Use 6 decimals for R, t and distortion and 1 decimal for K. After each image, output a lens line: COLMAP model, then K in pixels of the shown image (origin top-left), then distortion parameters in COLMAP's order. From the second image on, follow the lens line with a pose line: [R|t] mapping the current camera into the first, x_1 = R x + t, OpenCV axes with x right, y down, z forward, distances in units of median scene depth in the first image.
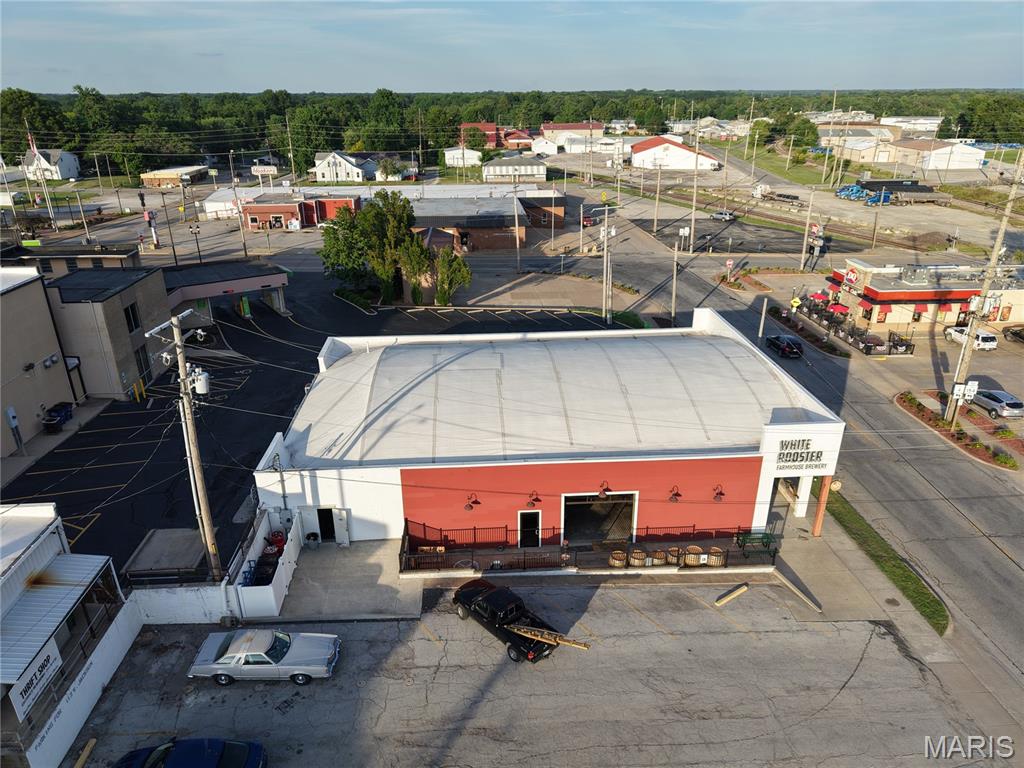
lens RADIAL K [[685.6, 0, 514.8], [0, 685.6, 389.6], [0, 0, 1]] dist [0.024013, -0.022840]
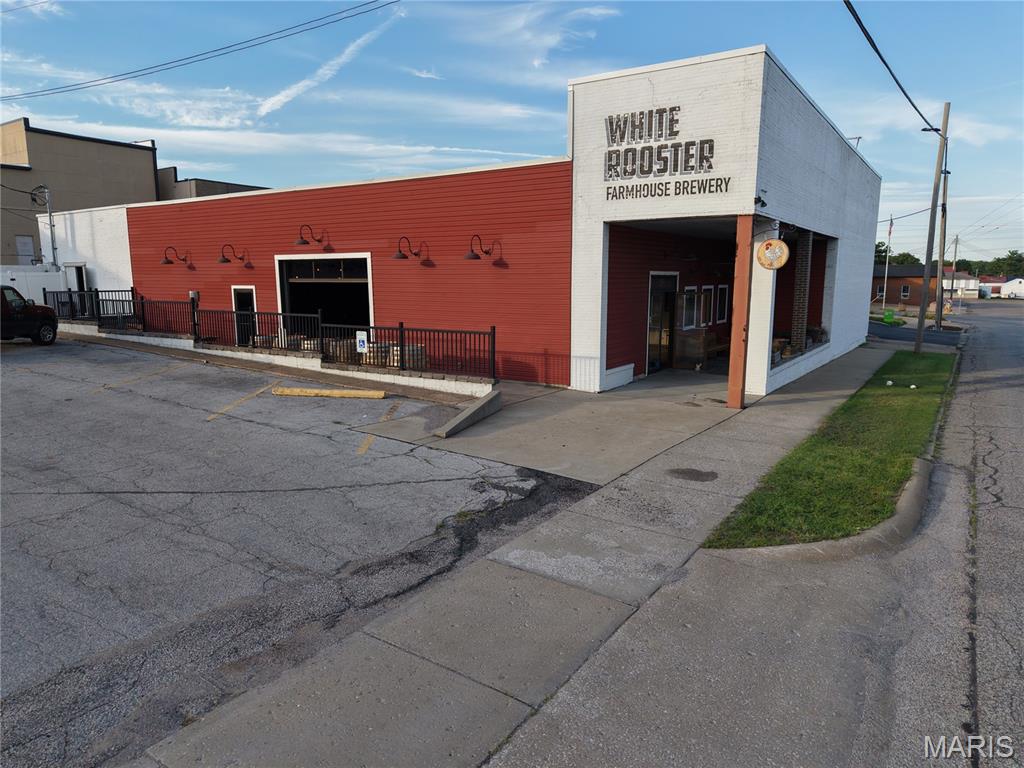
lens RADIAL K [[685.6, 0, 514.8], [0, 685.6, 389.6], [0, 0, 1]] dist [0.024013, -0.022840]
pose [[0.799564, 0.099632, -0.592259, 0.269783], [-0.239215, 0.957375, -0.161893, 0.139954], [0.550884, 0.271121, 0.789316, 0.303467]]
